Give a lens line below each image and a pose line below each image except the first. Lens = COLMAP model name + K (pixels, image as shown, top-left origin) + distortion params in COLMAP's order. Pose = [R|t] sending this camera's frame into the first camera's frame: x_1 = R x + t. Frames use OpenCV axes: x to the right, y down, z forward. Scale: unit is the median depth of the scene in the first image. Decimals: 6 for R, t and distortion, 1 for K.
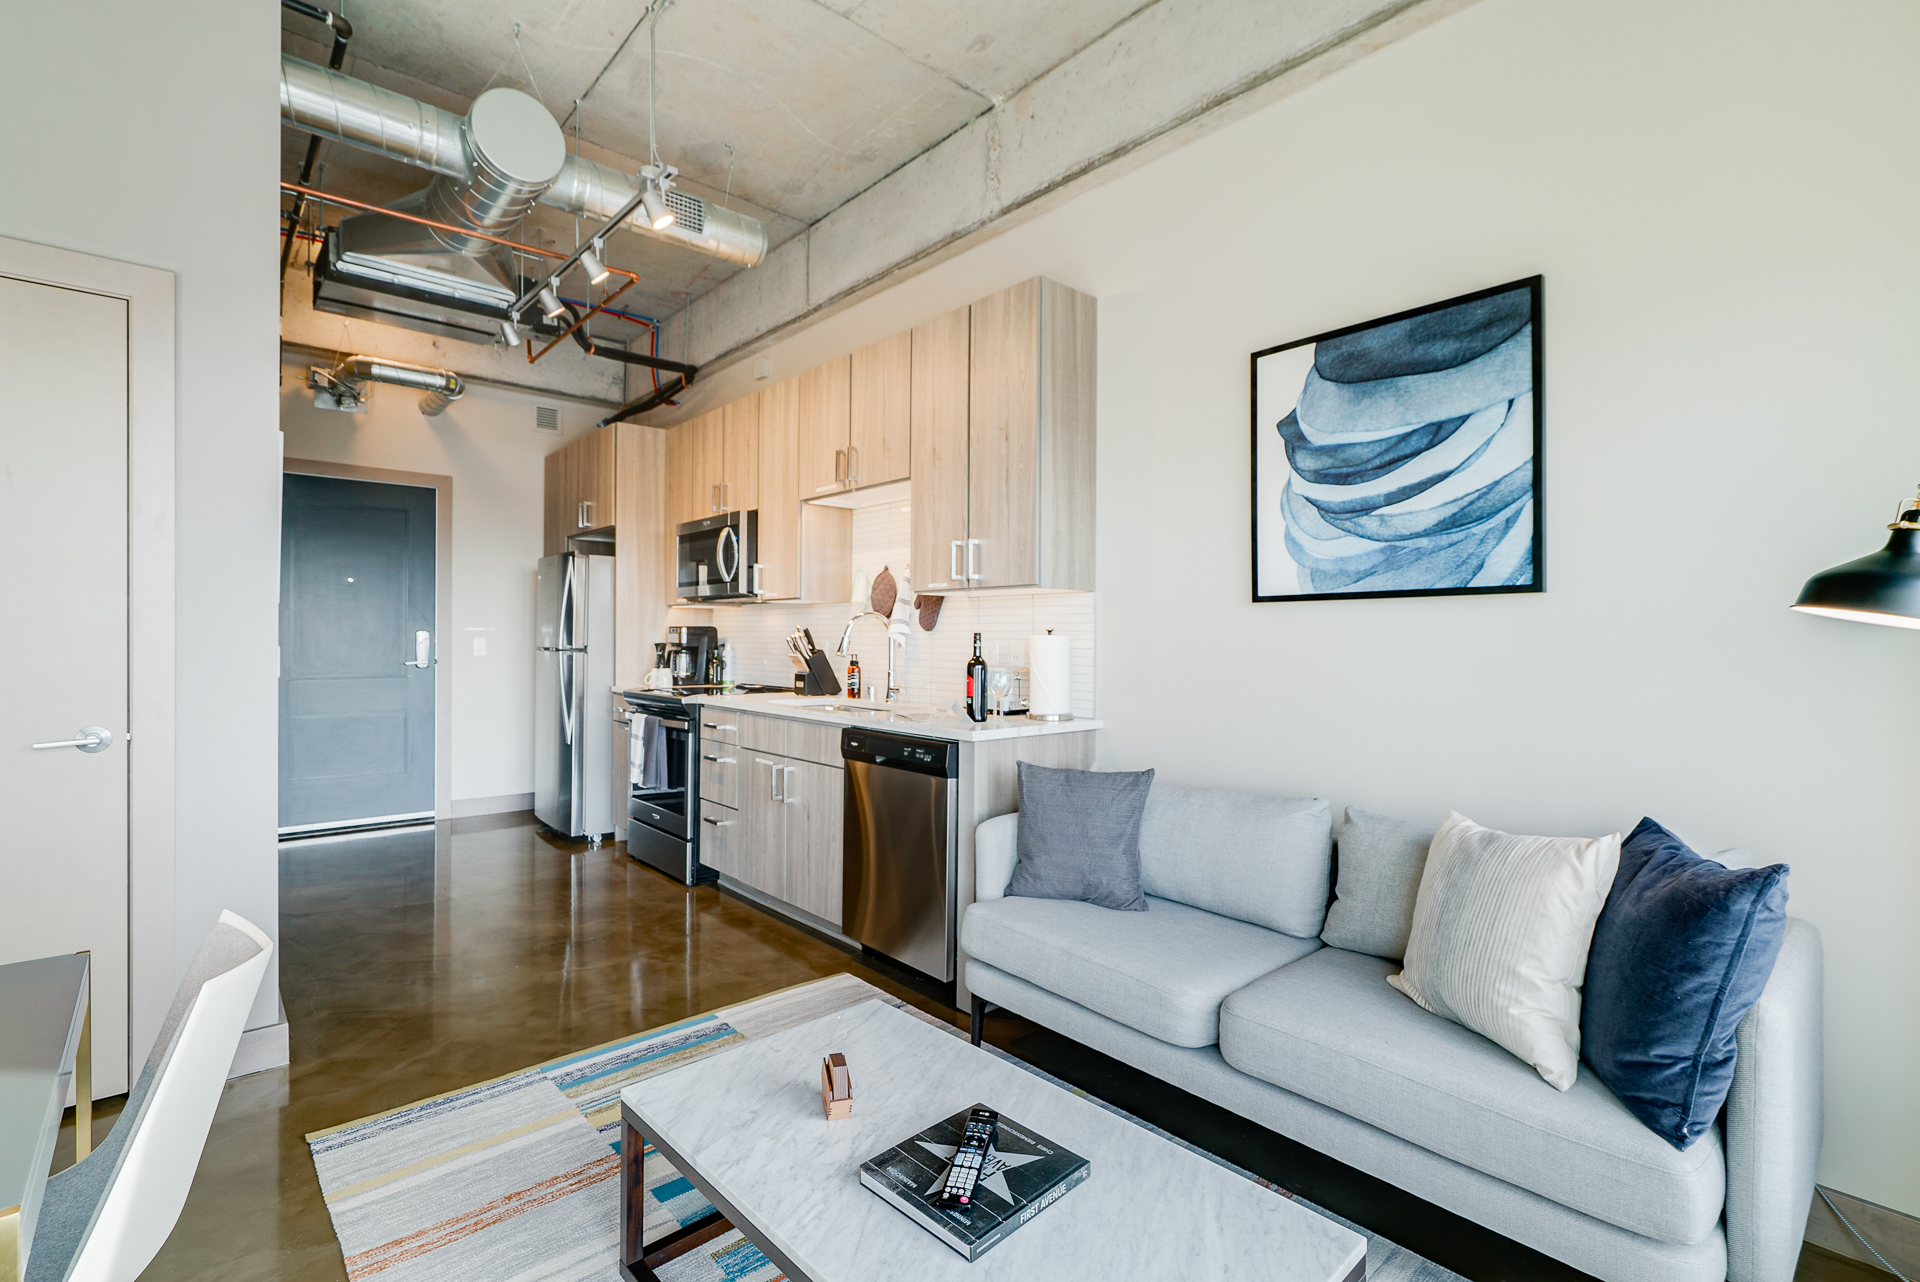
lens RADIAL K [[880.4, 0, 938.8], [0, 880.4, 638.5], [0, 0, 1]] dist [-0.001201, 0.000376]
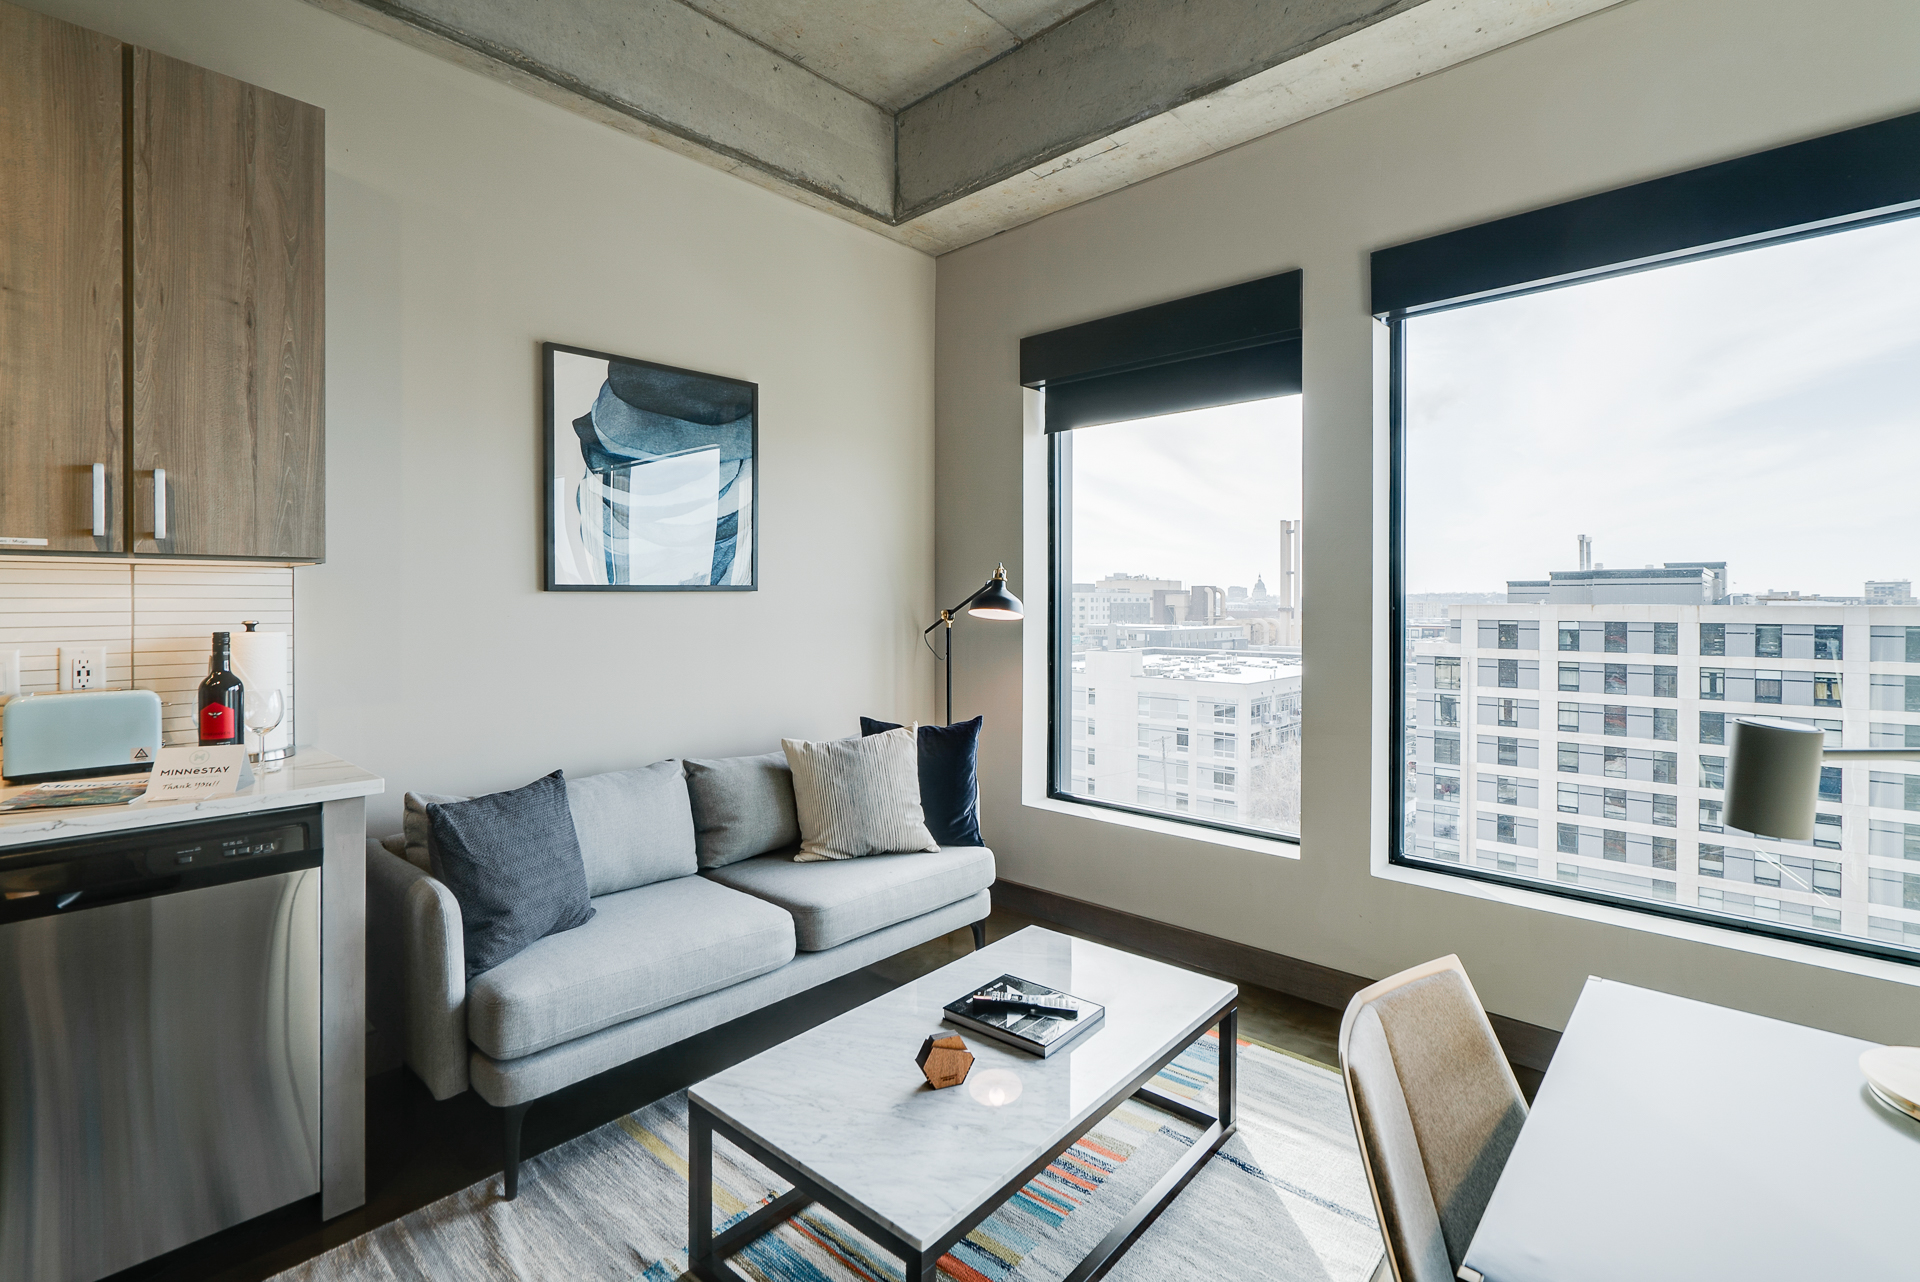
lens RADIAL K [[880.9, 0, 950.6], [0, 880.9, 604.3], [0, 0, 1]] dist [-0.001022, 0.001451]
pose [[-0.107069, -0.012134, 0.994178, -0.711219], [0.000074, 0.999925, 0.012212, -0.038630], [-0.994252, 0.001381, -0.107060, 0.667541]]
